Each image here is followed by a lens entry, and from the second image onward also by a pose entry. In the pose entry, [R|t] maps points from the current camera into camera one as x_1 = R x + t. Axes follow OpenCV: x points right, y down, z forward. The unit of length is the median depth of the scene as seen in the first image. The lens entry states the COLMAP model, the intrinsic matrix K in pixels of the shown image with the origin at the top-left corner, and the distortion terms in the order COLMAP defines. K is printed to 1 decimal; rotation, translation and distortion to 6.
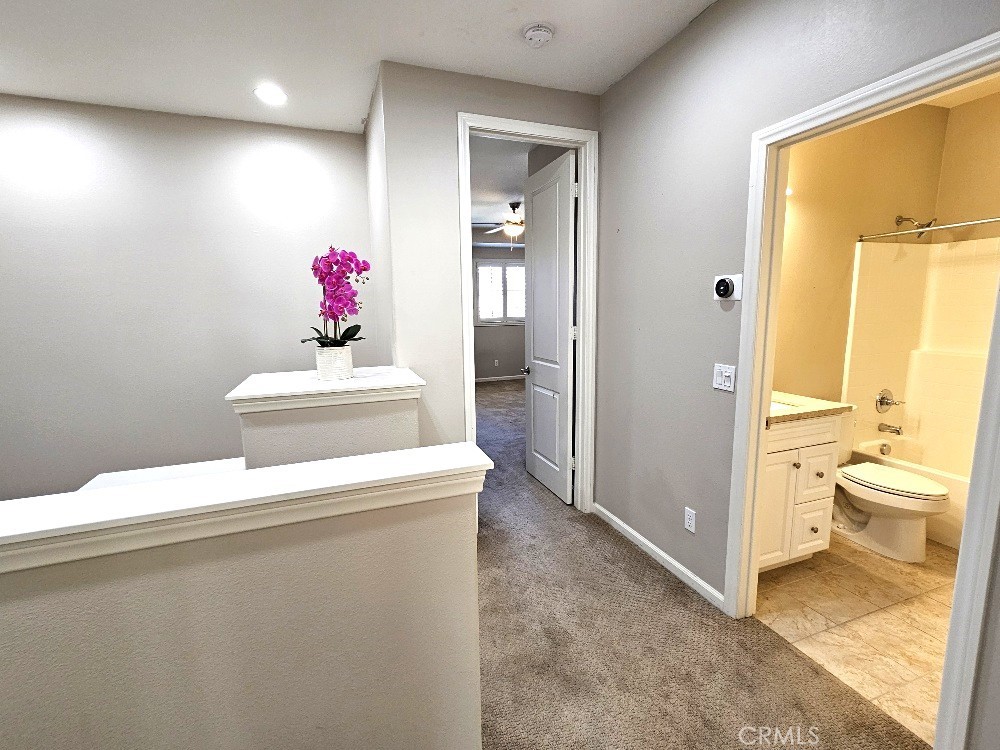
lens RADIAL K [[466.9, 0, 500.0], [0, 466.9, 375.0], [0, 0, 1]] dist [0.003907, 0.000350]
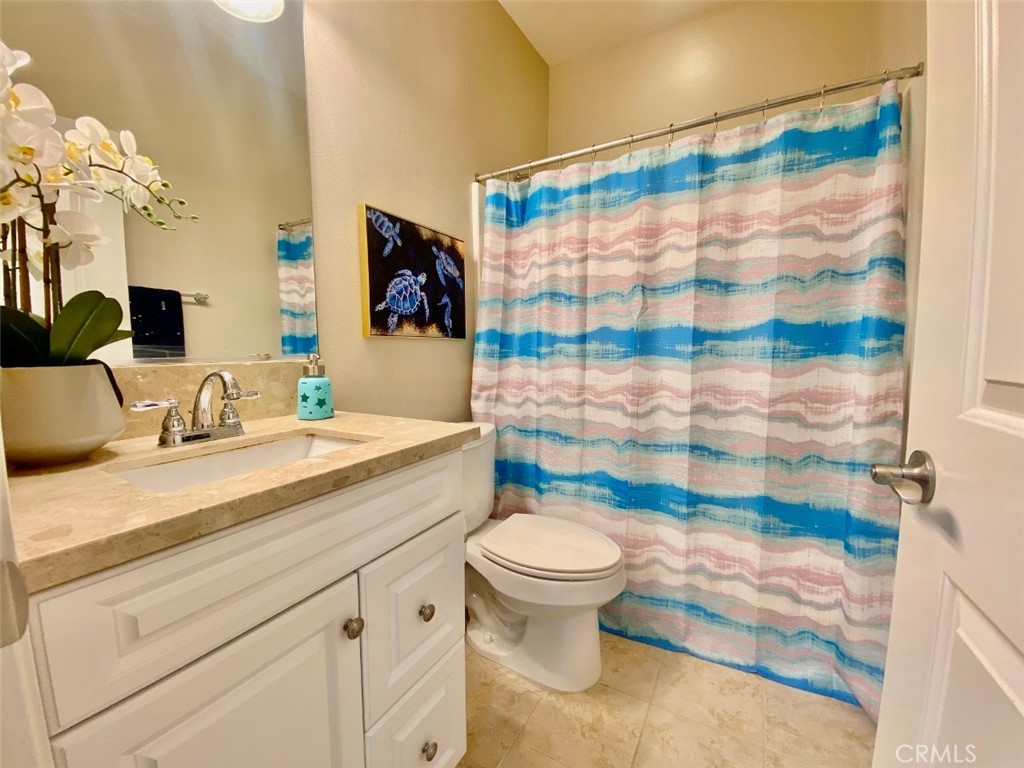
lens RADIAL K [[470.2, 0, 512.0], [0, 470.2, 384.0], [0, 0, 1]] dist [-0.045371, 0.000908]
pose [[0.773755, -0.047038, 0.631736, 0.374348], [0.087254, 0.995648, -0.032735, 0.031819], [-0.627447, 0.080450, 0.774492, 0.475570]]
